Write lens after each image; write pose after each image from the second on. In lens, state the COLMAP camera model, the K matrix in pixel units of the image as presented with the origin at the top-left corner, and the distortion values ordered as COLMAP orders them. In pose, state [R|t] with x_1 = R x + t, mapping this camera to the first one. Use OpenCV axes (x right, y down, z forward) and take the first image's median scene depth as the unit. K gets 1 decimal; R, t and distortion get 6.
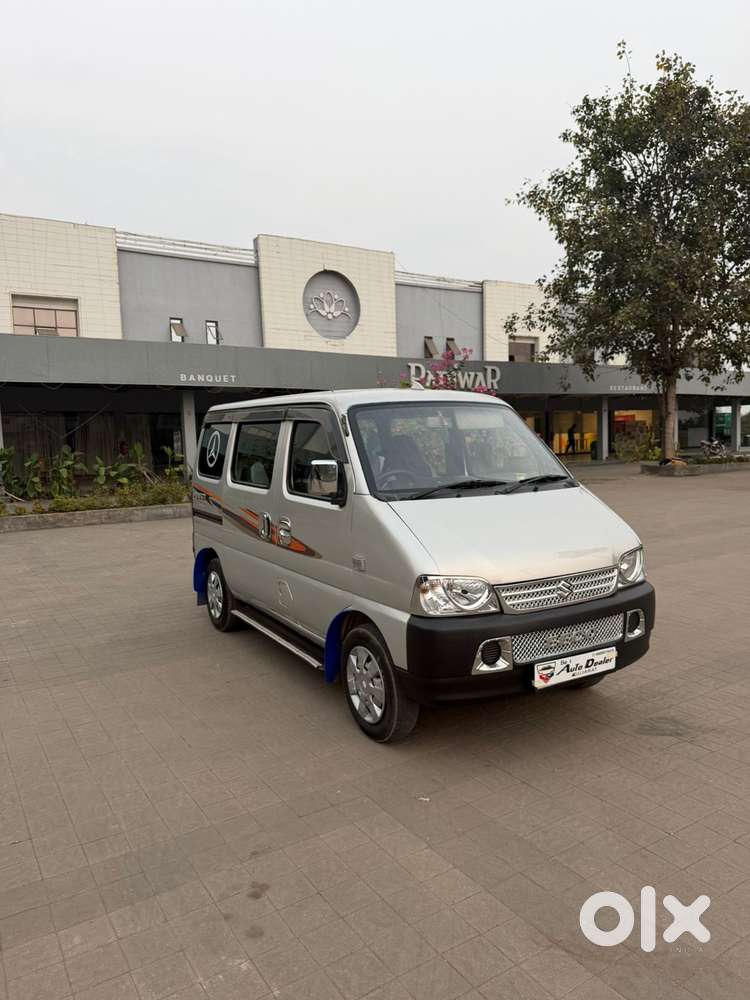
lens RADIAL K [[721.7, 0, 380.1], [0, 721.7, 498.0], [0, 0, 1]] dist [0.032996, -0.034646]
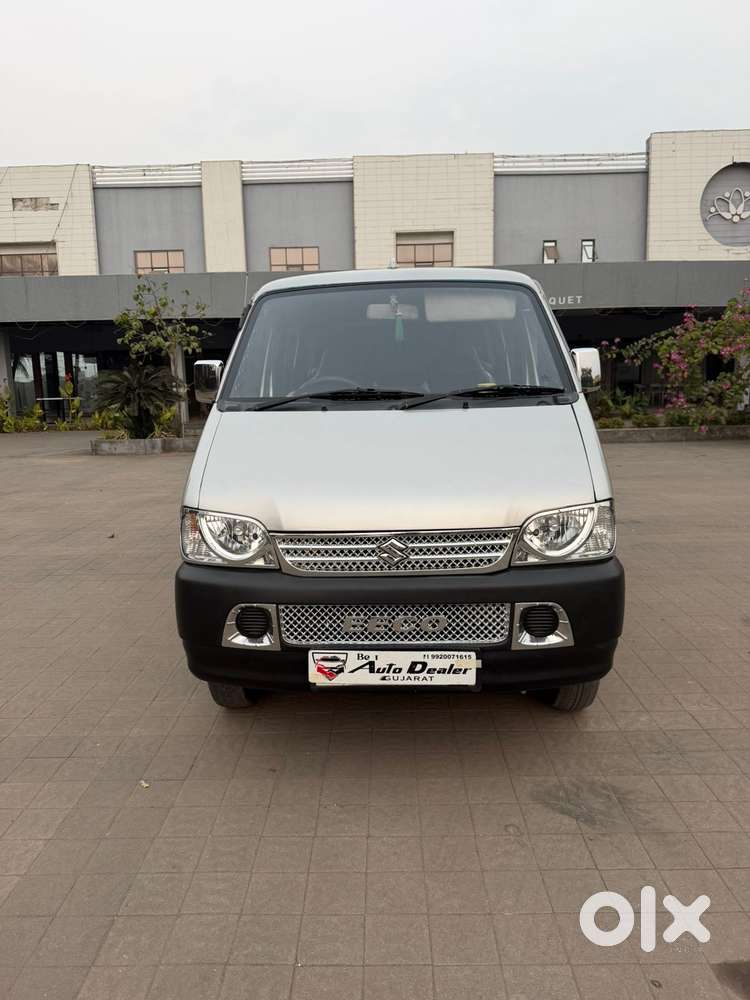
lens RADIAL K [[710.3, 0, 375.0], [0, 710.3, 500.0], [0, 0, 1]] dist [0.063069, -0.099444]
pose [[0.832281, 0.097749, -0.545668, 0.360916], [-0.045207, 0.993020, 0.108934, 0.005099], [0.552508, -0.065996, 0.830891, 0.273673]]
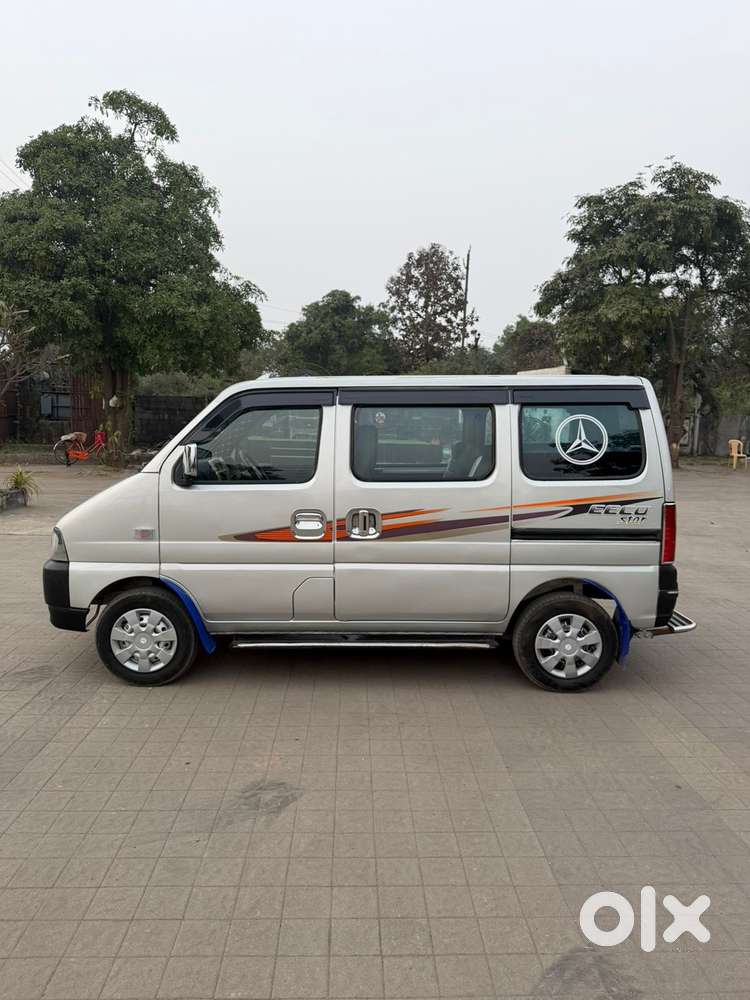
lens RADIAL K [[721.7, 0, 380.1], [0, 721.7, 498.0], [0, 0, 1]] dist [0.032996, -0.034646]
pose [[-0.513924, 0.115342, -0.850046, 0.702393], [-0.079911, 0.980174, 0.181312, -0.145611], [0.854106, 0.161108, -0.494517, 1.325945]]
